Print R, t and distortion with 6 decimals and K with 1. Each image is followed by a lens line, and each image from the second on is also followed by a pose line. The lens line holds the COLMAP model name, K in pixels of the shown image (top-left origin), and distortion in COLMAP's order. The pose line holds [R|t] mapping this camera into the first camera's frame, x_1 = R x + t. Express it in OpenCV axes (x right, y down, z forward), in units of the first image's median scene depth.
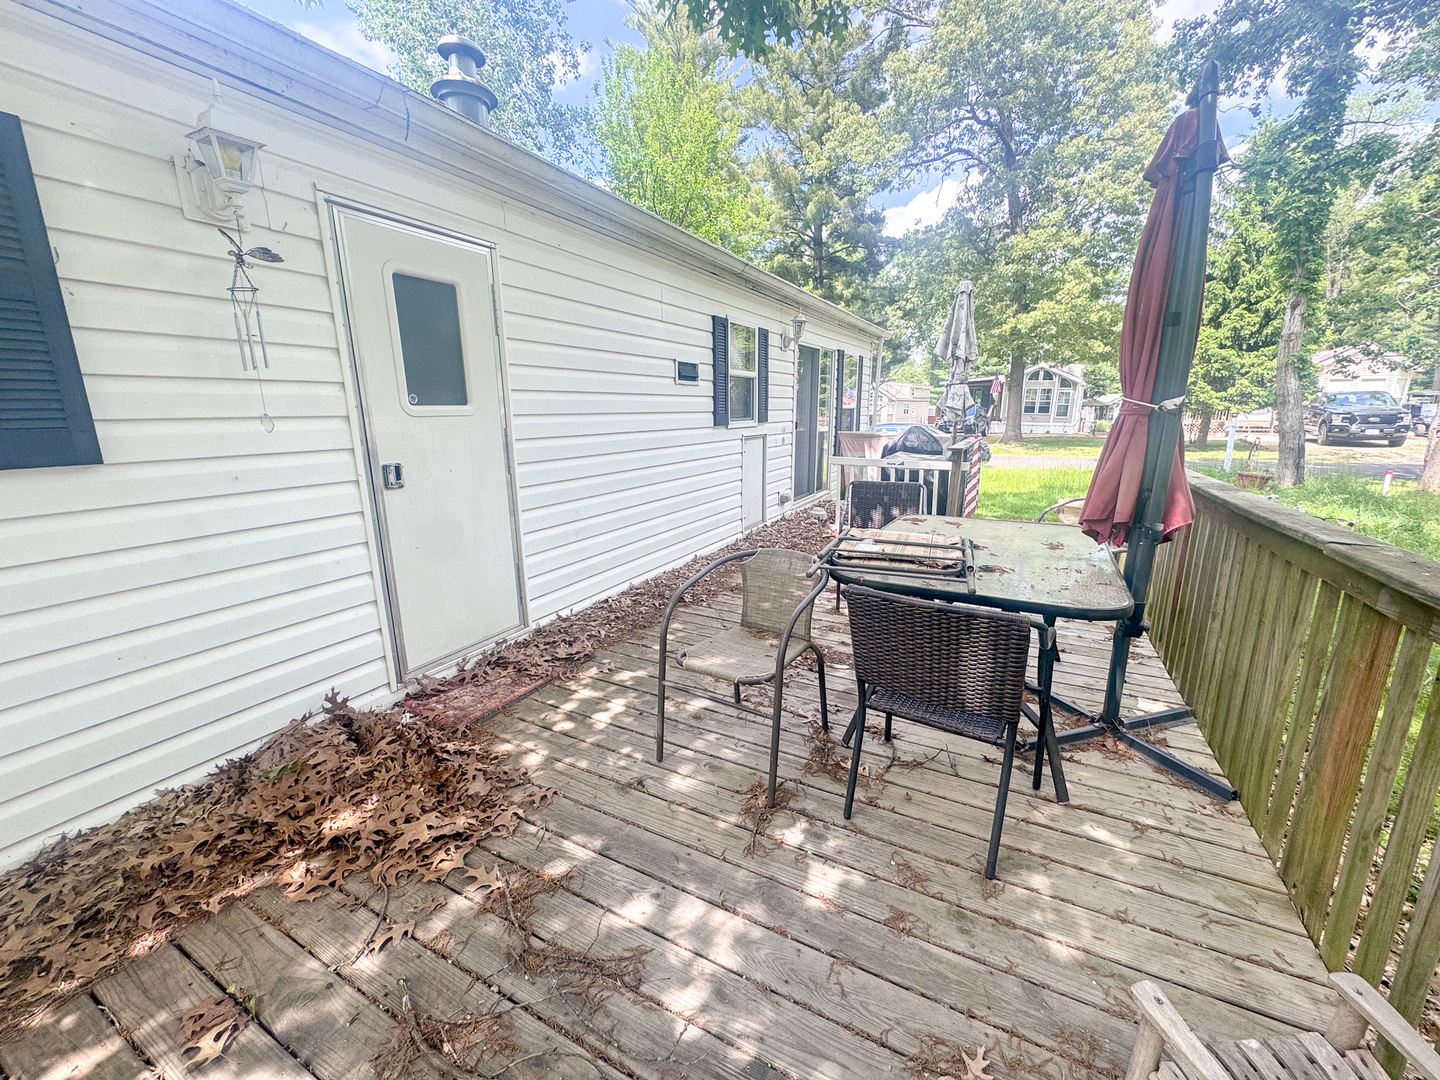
lens RADIAL K [[575.8, 0, 719.3], [0, 575.8, 538.6], [0, 0, 1]] dist [-0.001018, -0.000082]
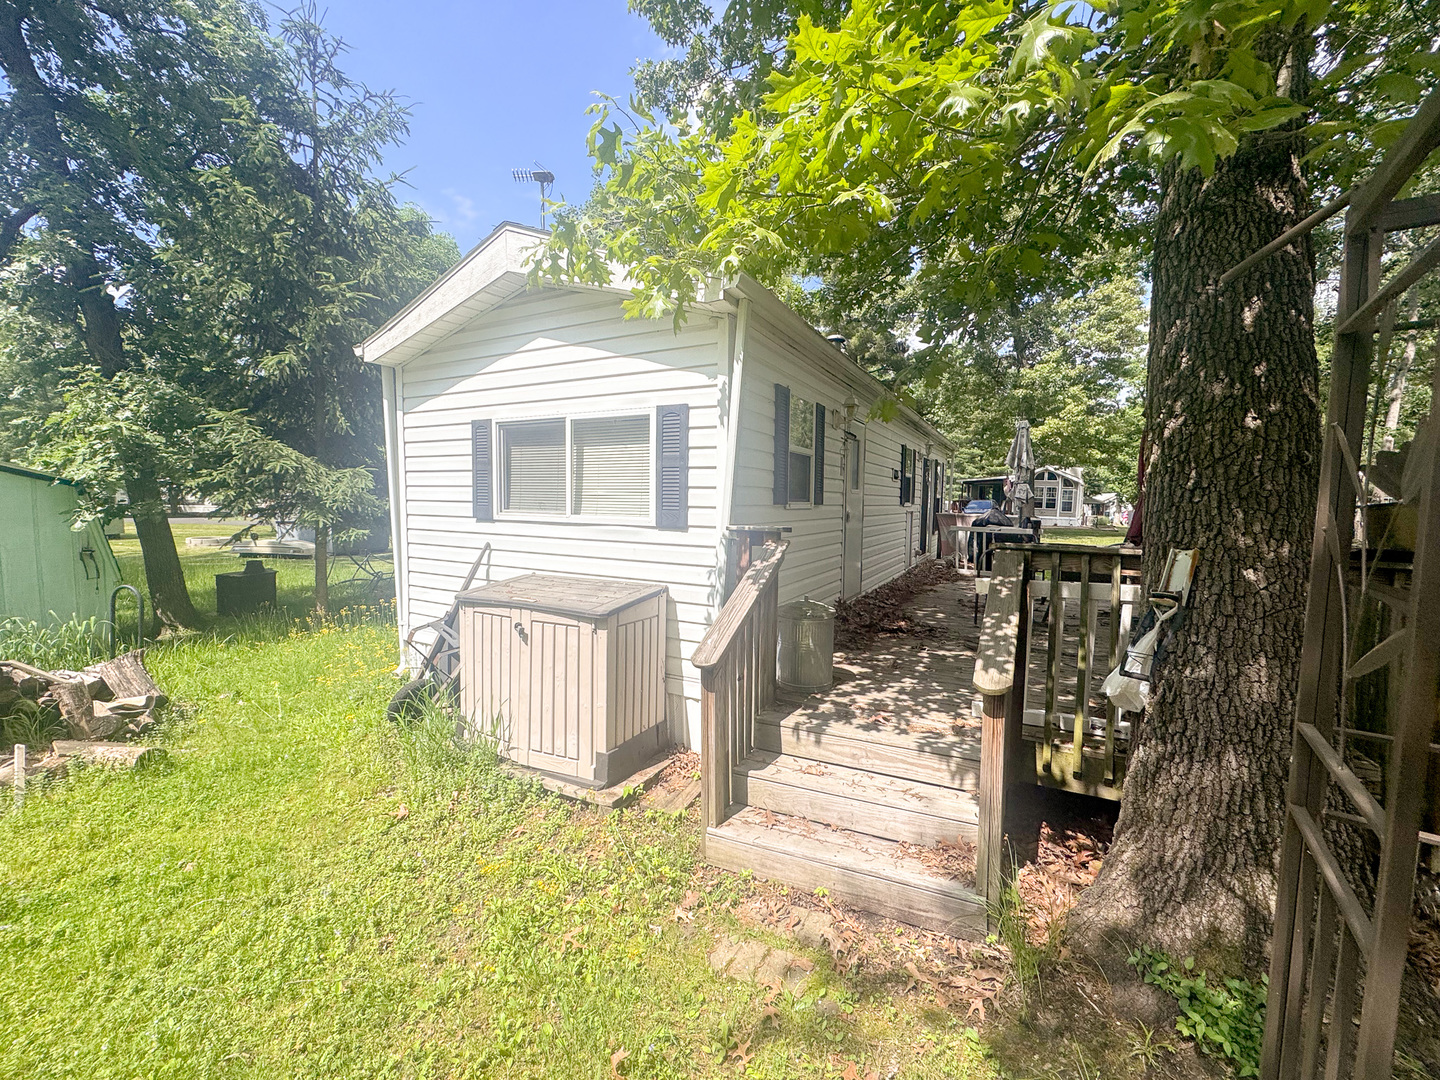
lens RADIAL K [[575.8, 0, 719.3], [0, 575.8, 538.6], [0, 0, 1]] dist [-0.001018, -0.000082]
pose [[0.999839, 0.017850, -0.001838, -0.131081], [-0.017919, 0.987657, -0.155601, 0.044680], [-0.000963, 0.155609, 0.987818, -0.168849]]
